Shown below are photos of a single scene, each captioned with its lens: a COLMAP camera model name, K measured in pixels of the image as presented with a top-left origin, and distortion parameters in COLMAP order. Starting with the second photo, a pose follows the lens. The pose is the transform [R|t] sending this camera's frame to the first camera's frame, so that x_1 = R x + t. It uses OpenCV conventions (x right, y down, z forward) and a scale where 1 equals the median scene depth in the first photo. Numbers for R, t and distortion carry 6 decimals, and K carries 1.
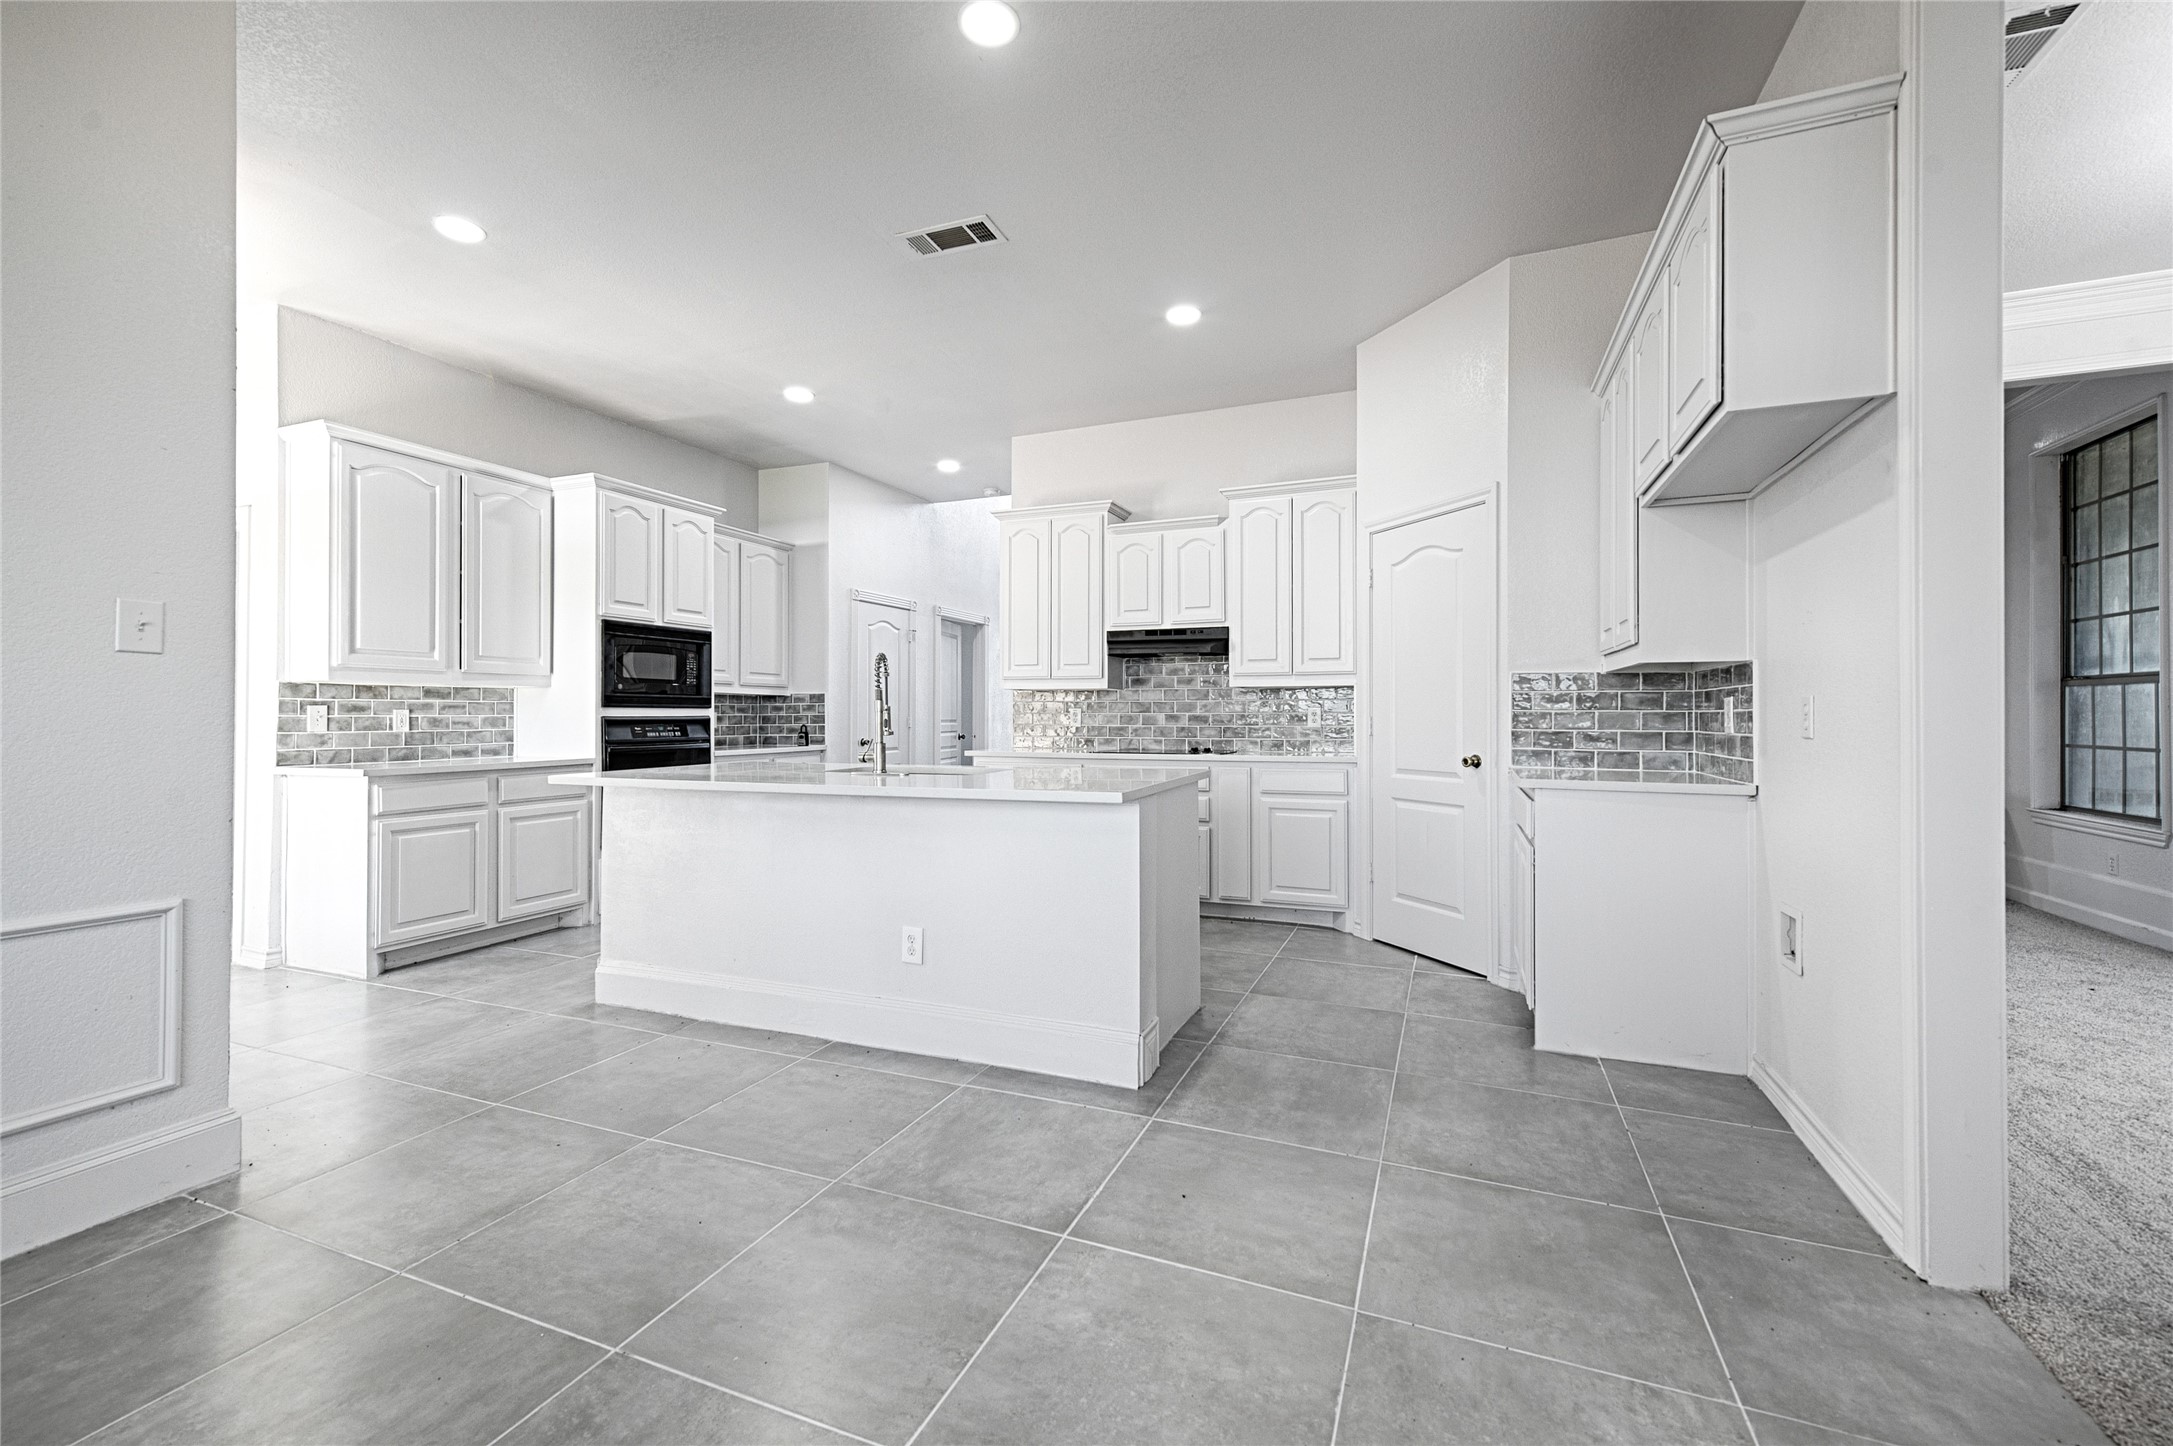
lens RADIAL K [[880.9, 0, 1103.5], [0, 880.9, 729.5], [0, 0, 1]] dist [0.002546, 0.000231]
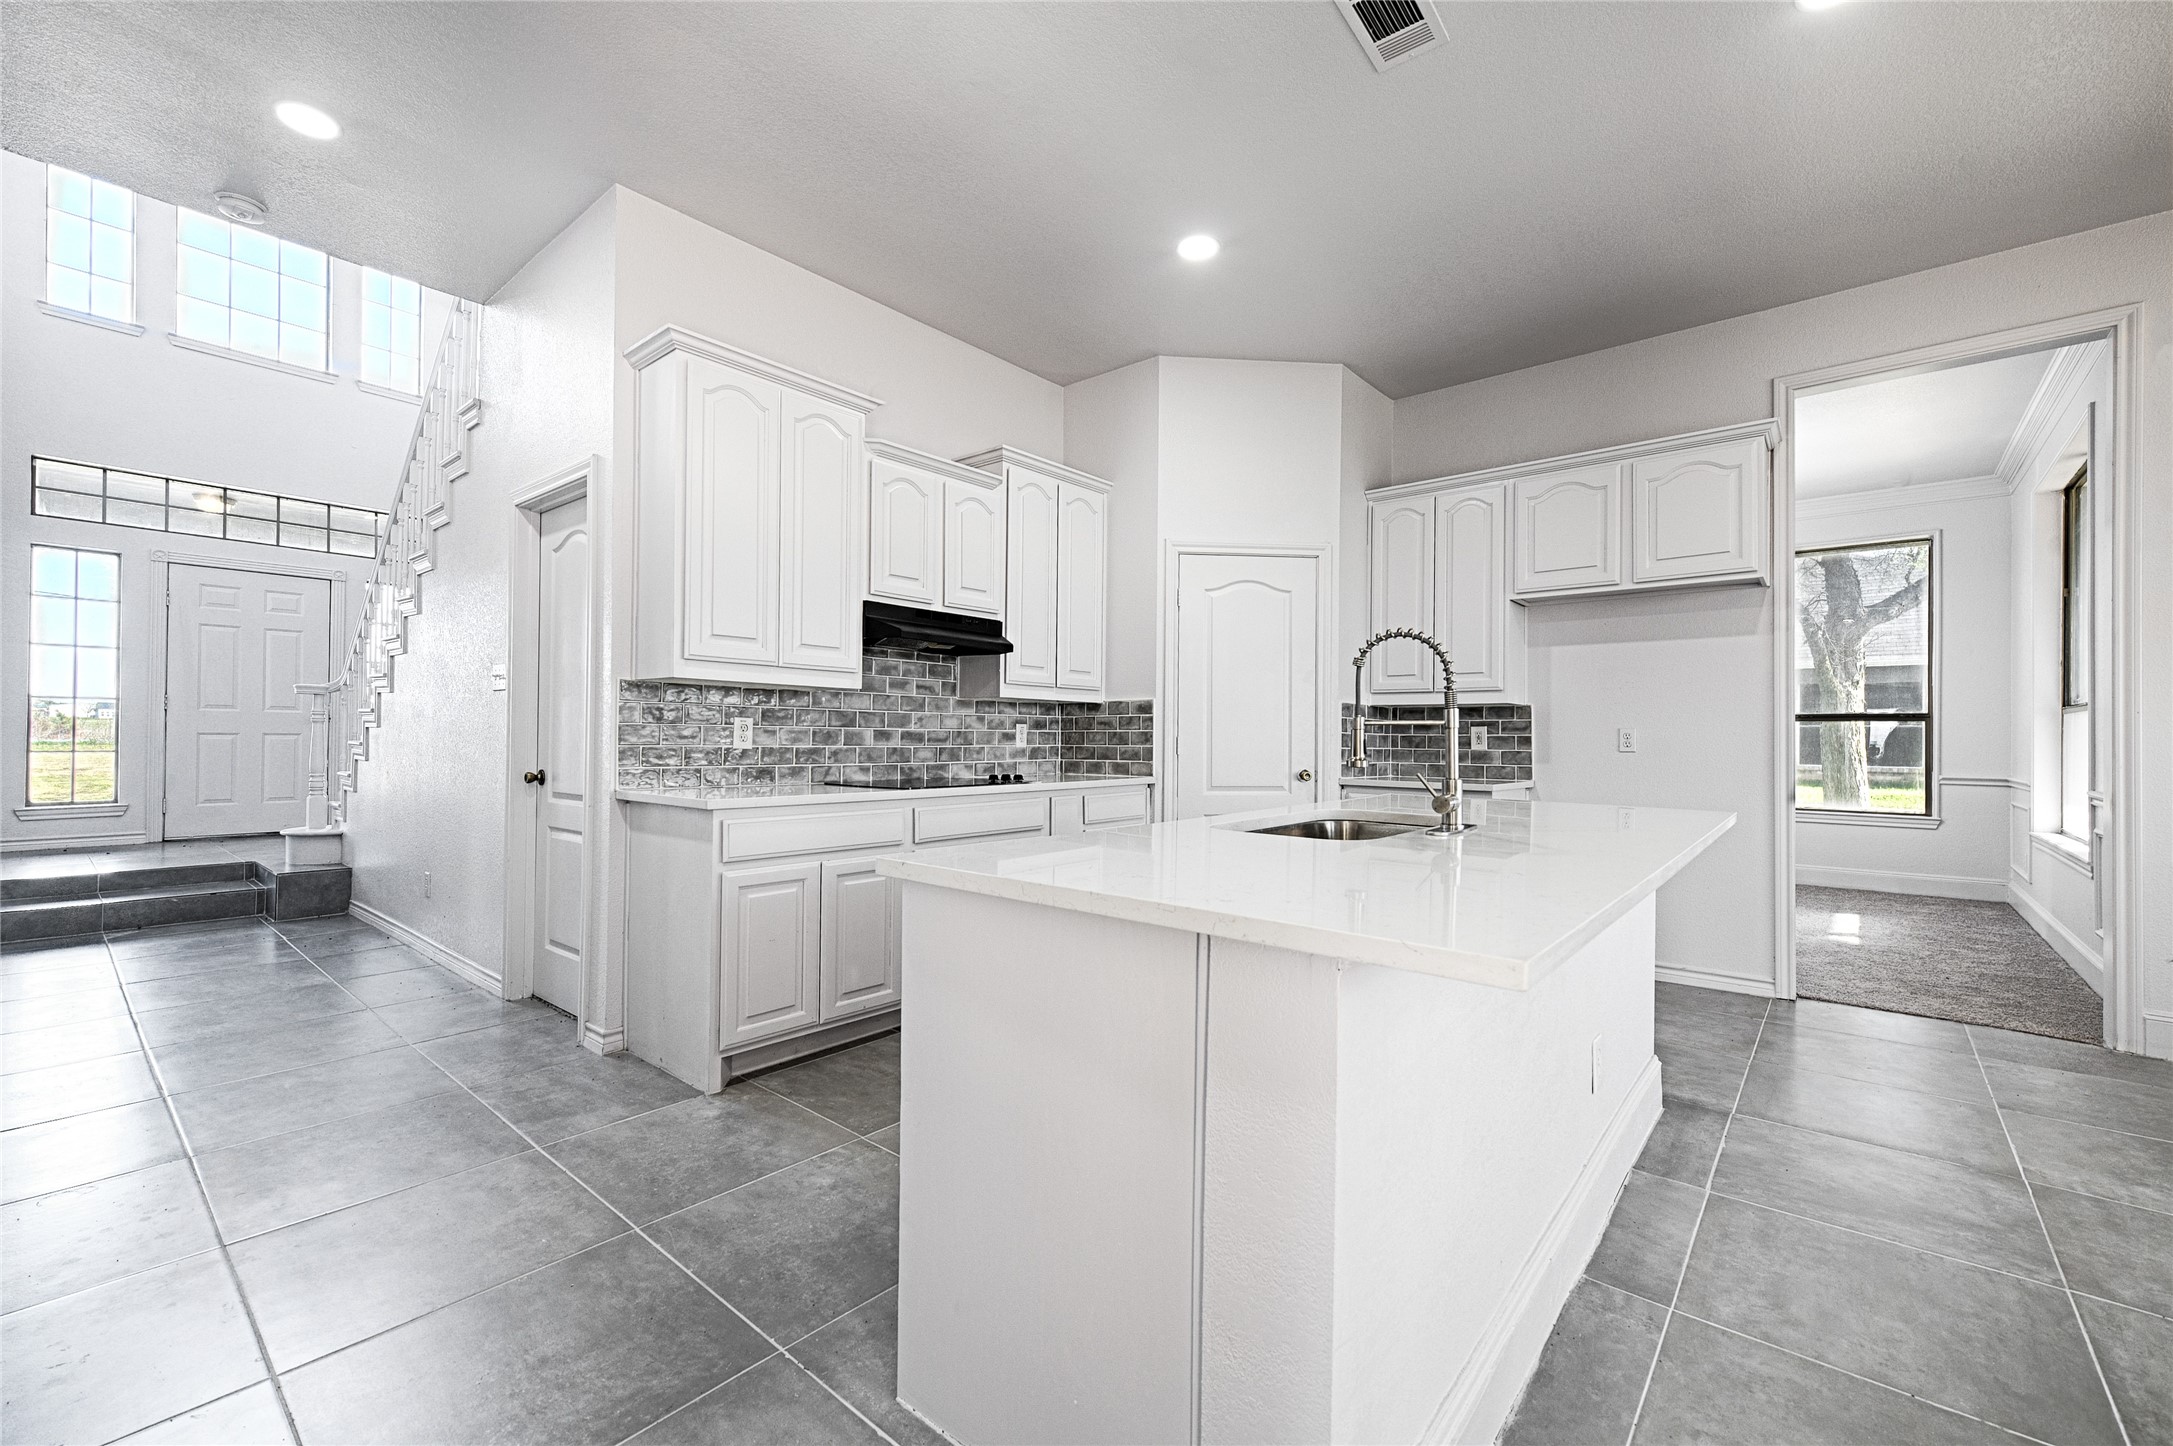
lens RADIAL K [[897.3, 0, 1074.8], [0, 897.3, 731.1], [0, 0, 1]] dist [0.002369, 0.000124]
pose [[0.326607, 0.011947, 0.945085, -0.556196], [0.009199, 0.999833, -0.015818, -0.003697], [-0.945116, 0.013861, 0.326442, 0.627458]]
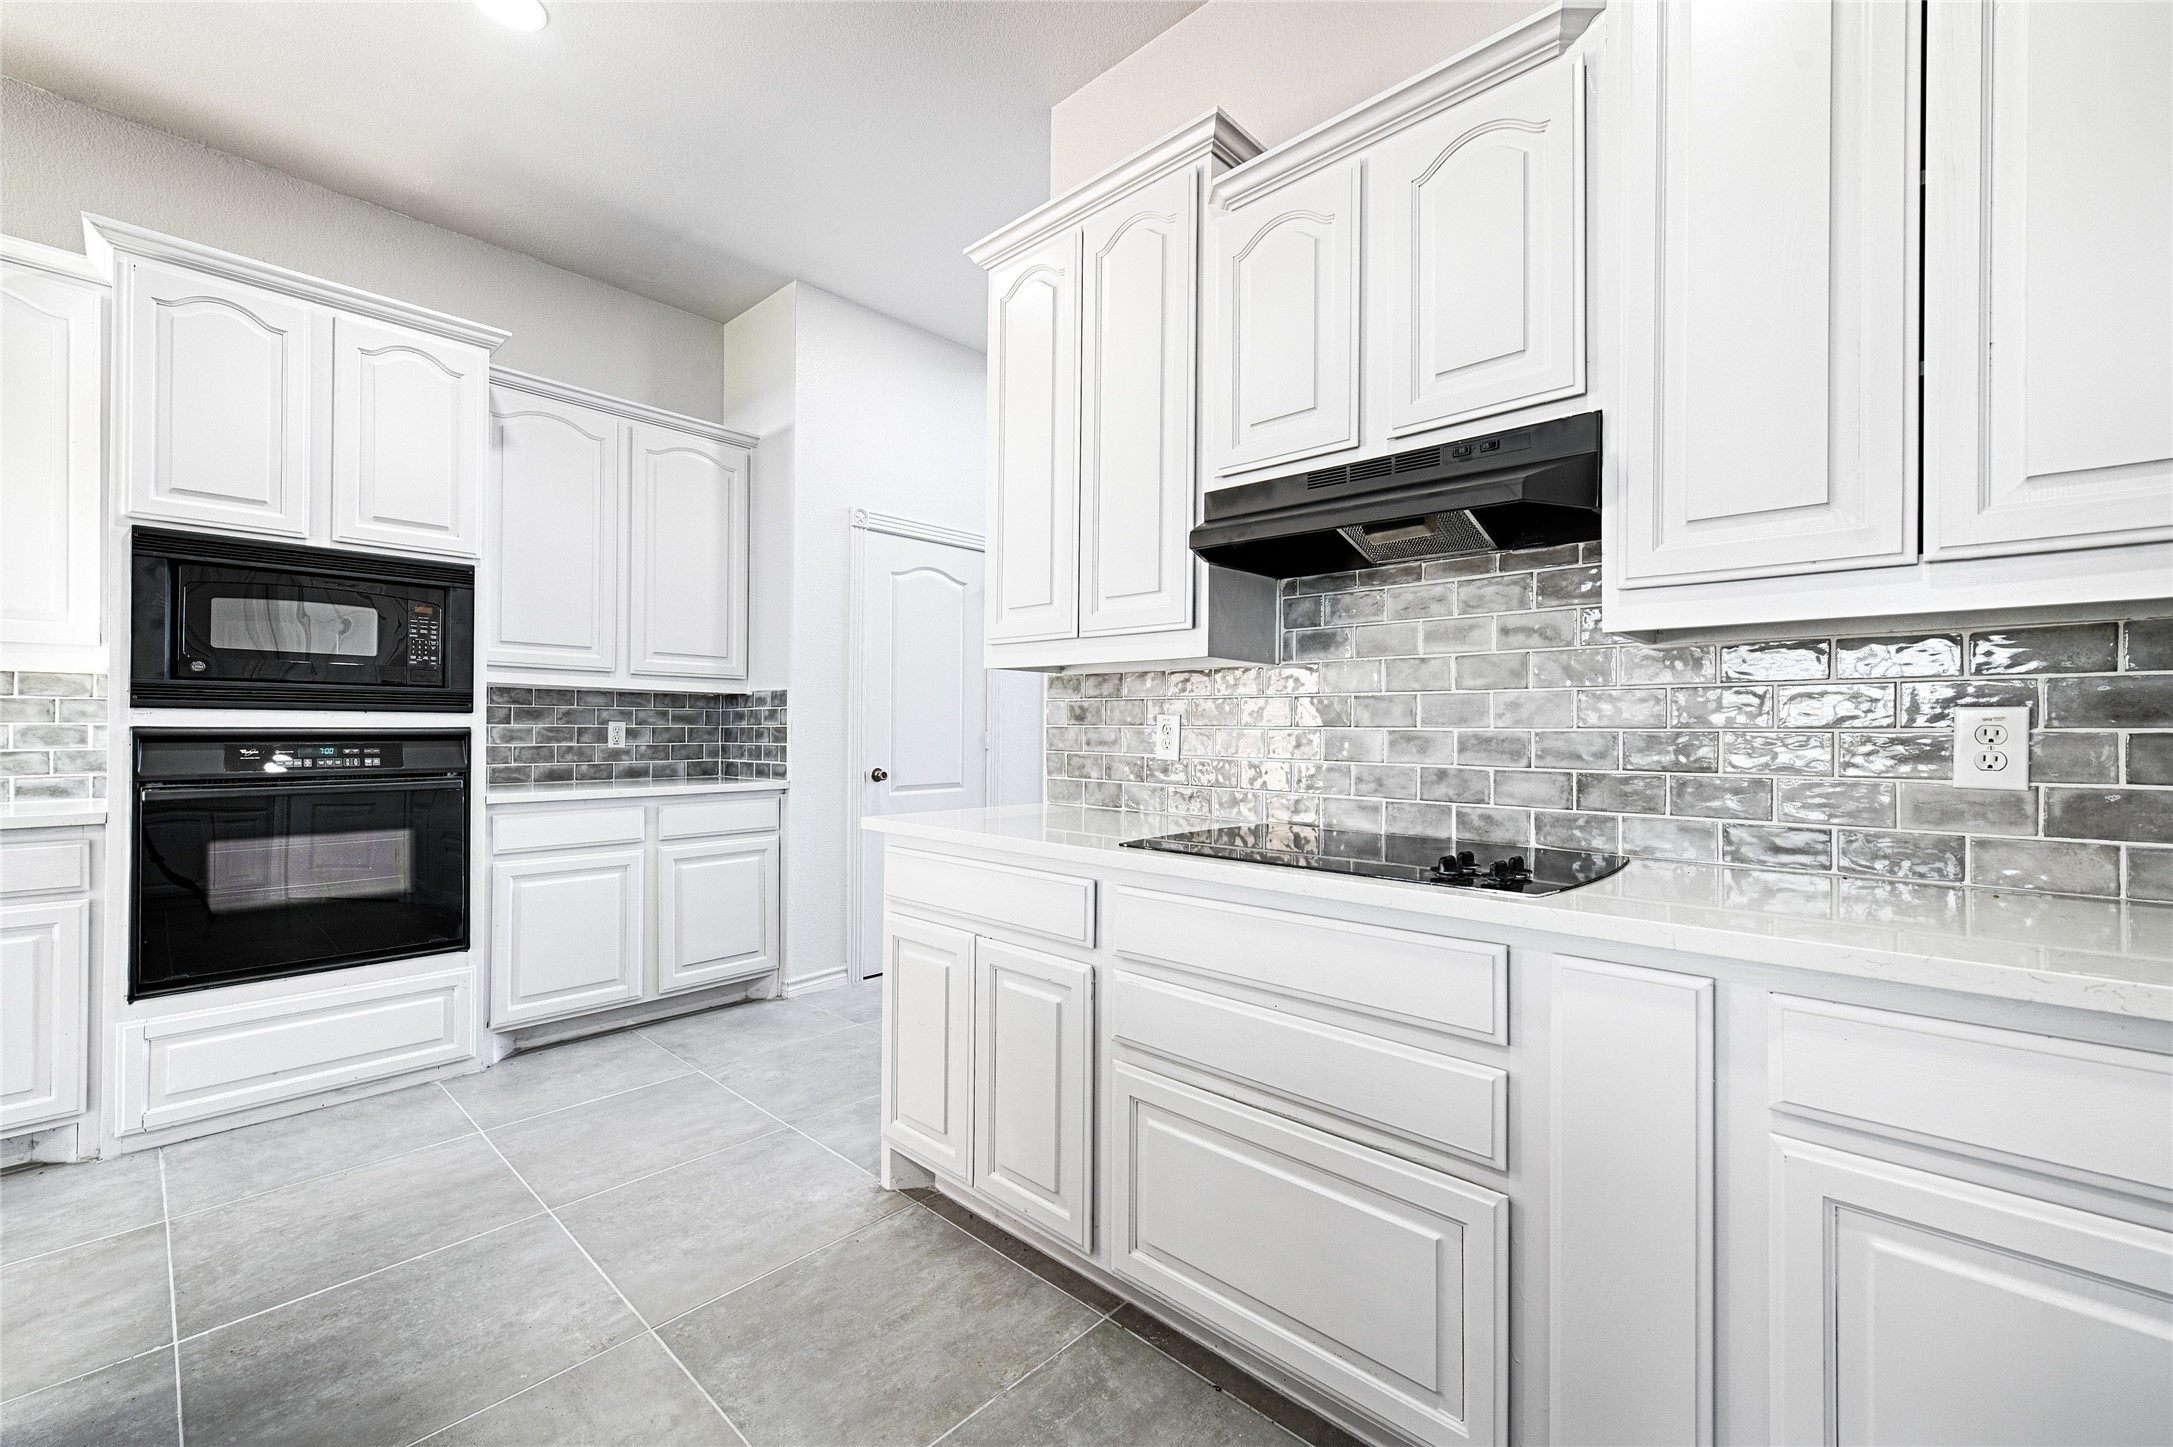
lens RADIAL K [[880.9, 0, 1103.5], [0, 880.9, 730.0], [0, 0, 1]] dist [0.002546, 0.000231]
pose [[0.935476, 0.007471, -0.353312, 0.088749], [-0.012995, 0.999828, -0.013264, -0.011788], [0.353152, 0.016999, 0.935411, 0.646271]]
